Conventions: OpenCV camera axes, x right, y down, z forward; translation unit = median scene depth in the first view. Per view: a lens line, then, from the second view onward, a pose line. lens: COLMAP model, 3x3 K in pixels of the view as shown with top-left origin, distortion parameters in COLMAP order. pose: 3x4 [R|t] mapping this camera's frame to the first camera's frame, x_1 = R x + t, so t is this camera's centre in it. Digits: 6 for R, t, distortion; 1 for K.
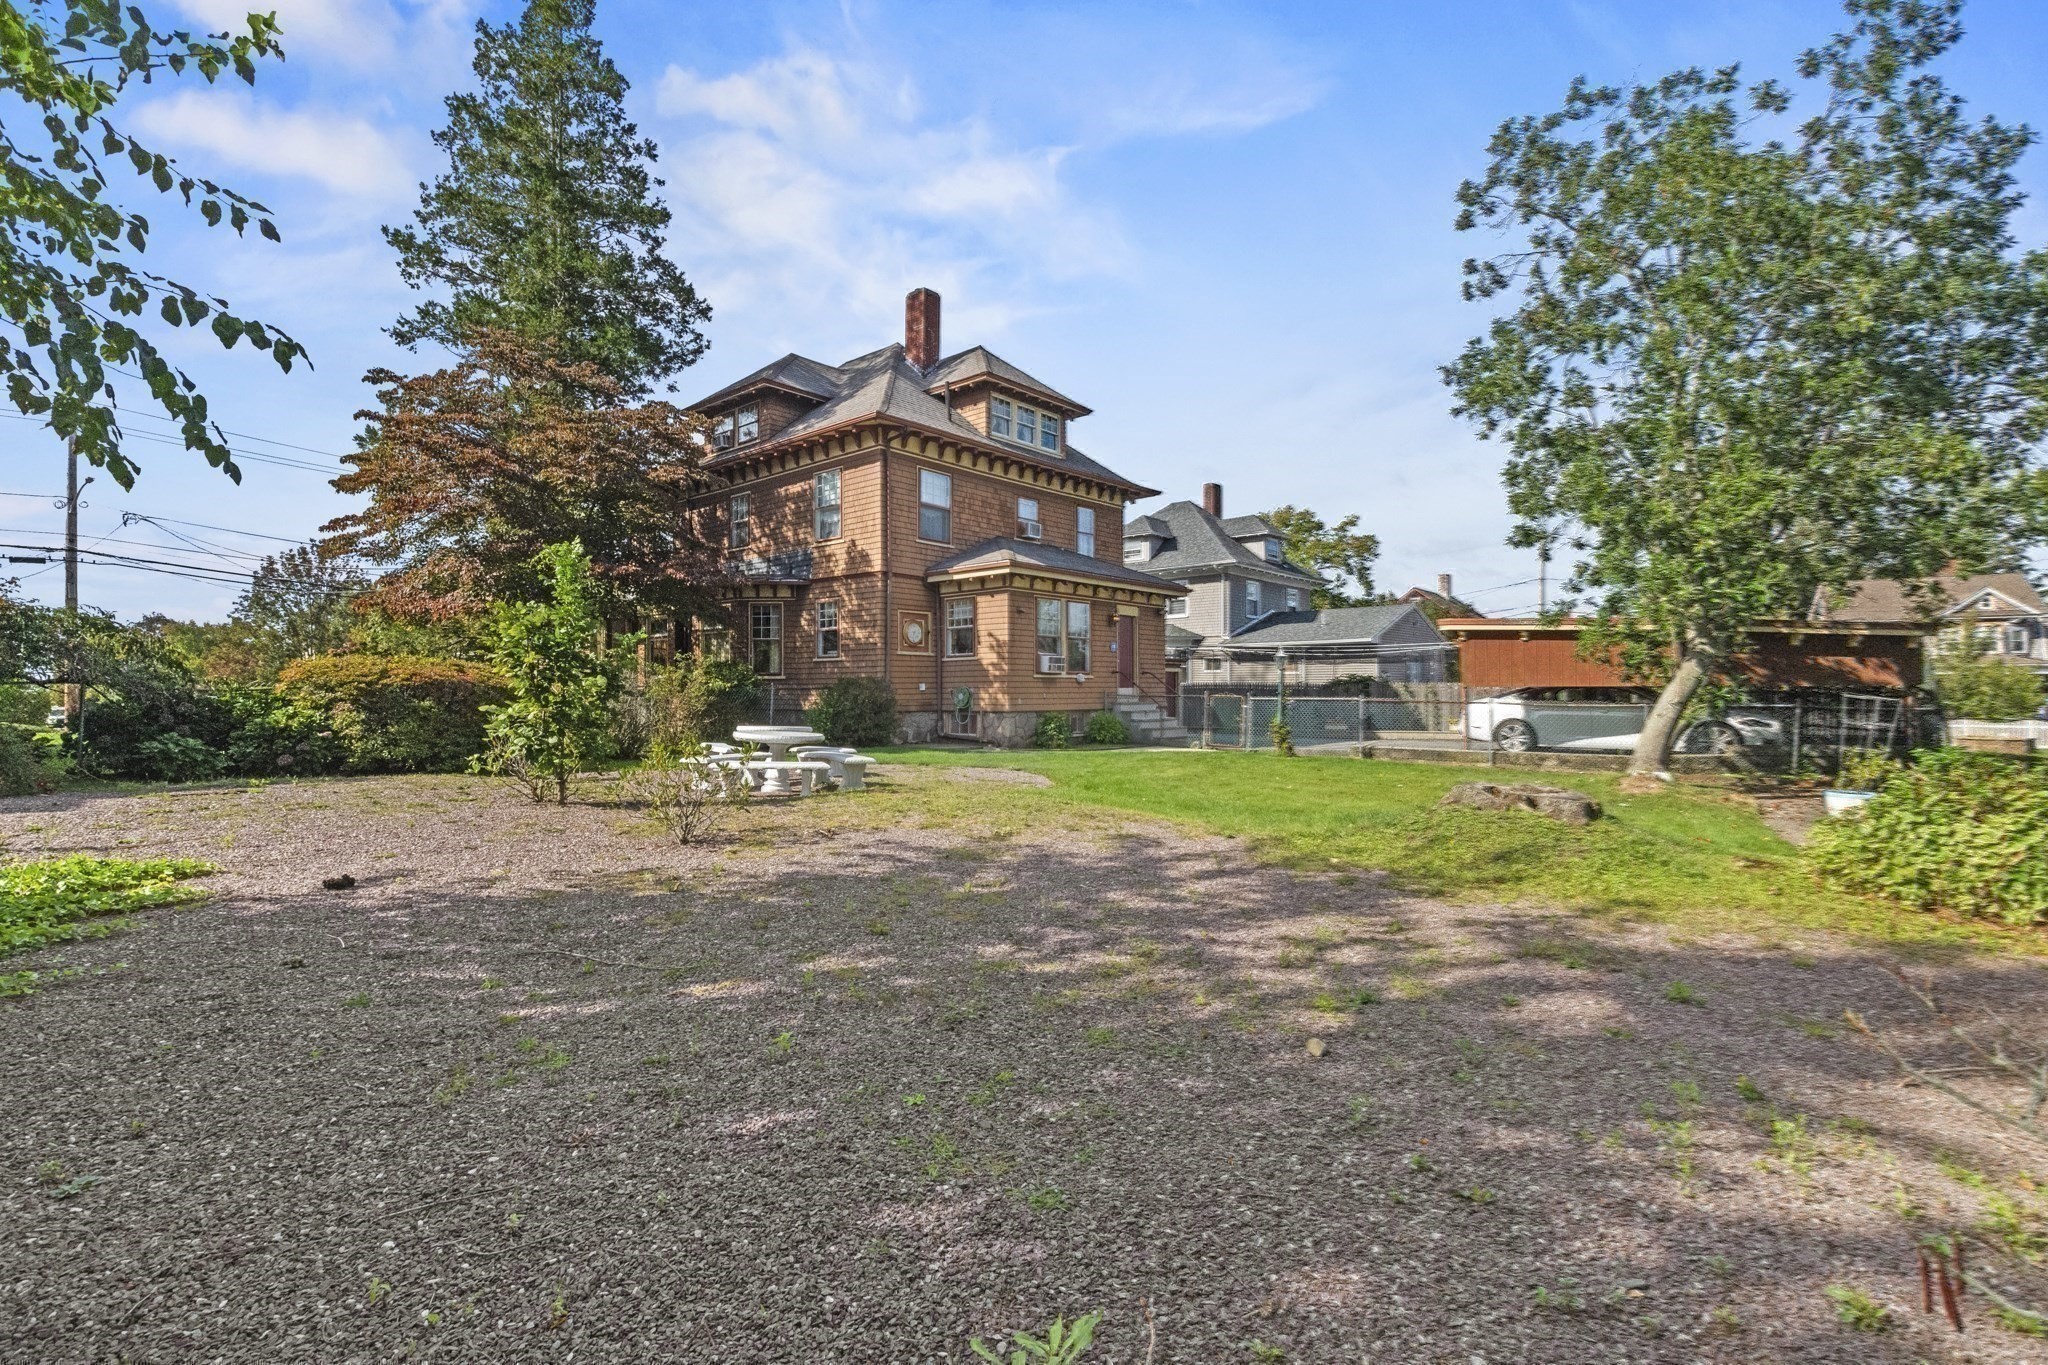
lens RADIAL K [[881.3, 0, 1022.7], [0, 881.3, 644.4], [0, 0, 1]] dist [-0.000322, -0.000067]
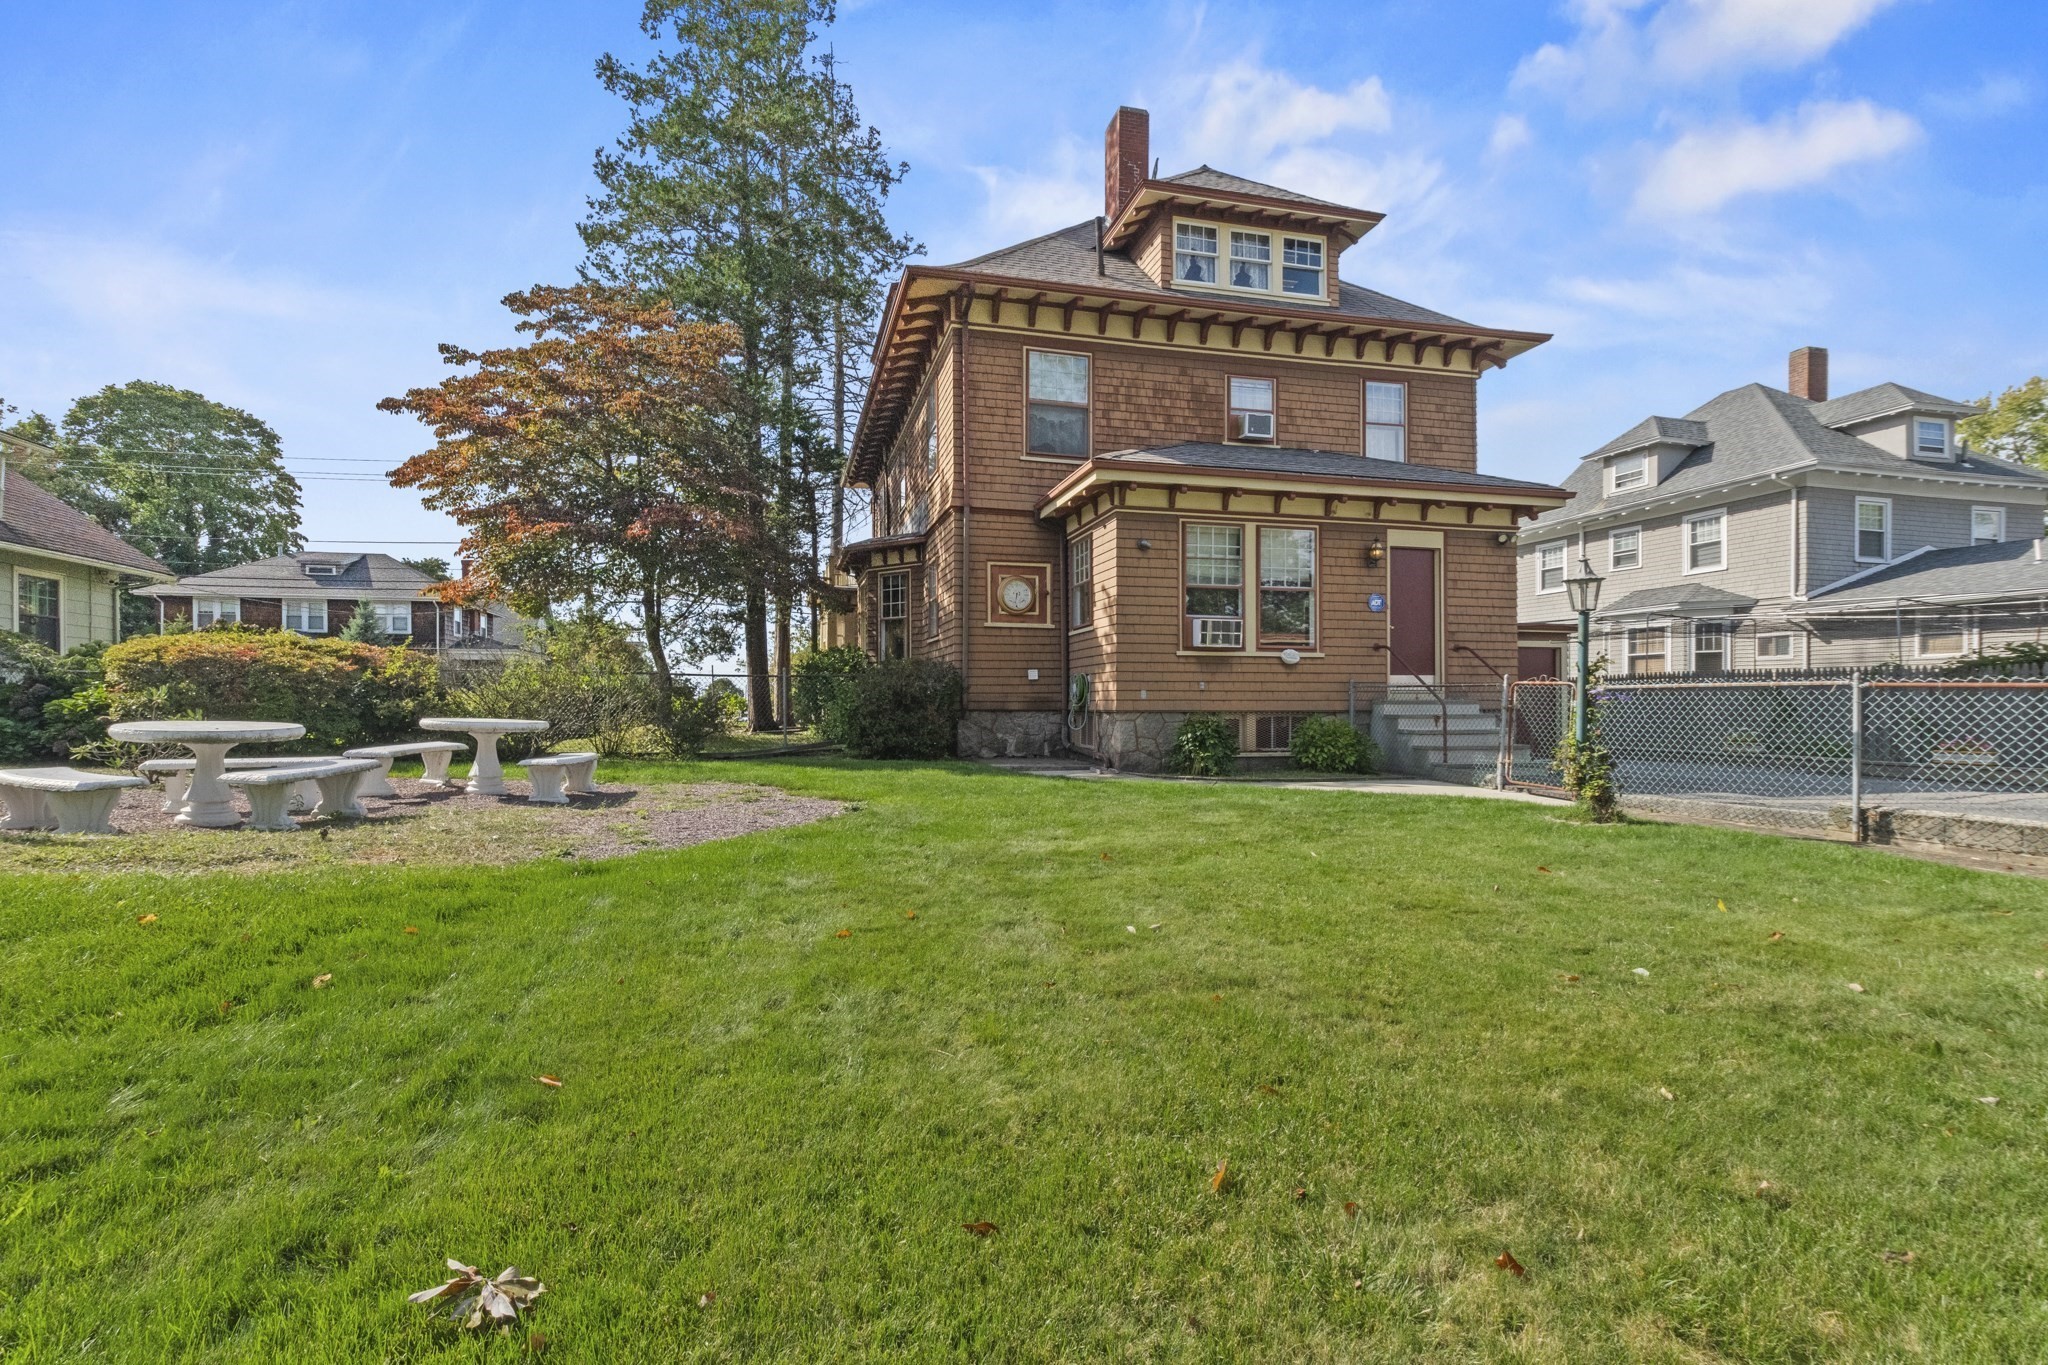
lens RADIAL K [[903.4, 0, 1017.7], [0, 903.4, 690.6], [0, 0, 1]] dist [-0.014432, -0.000214]
pose [[0.822683, -0.005421, -0.568474, 0.242740], [0.028402, 0.999098, 0.031576, 0.034714], [0.567790, -0.042123, 0.822095, 0.384261]]
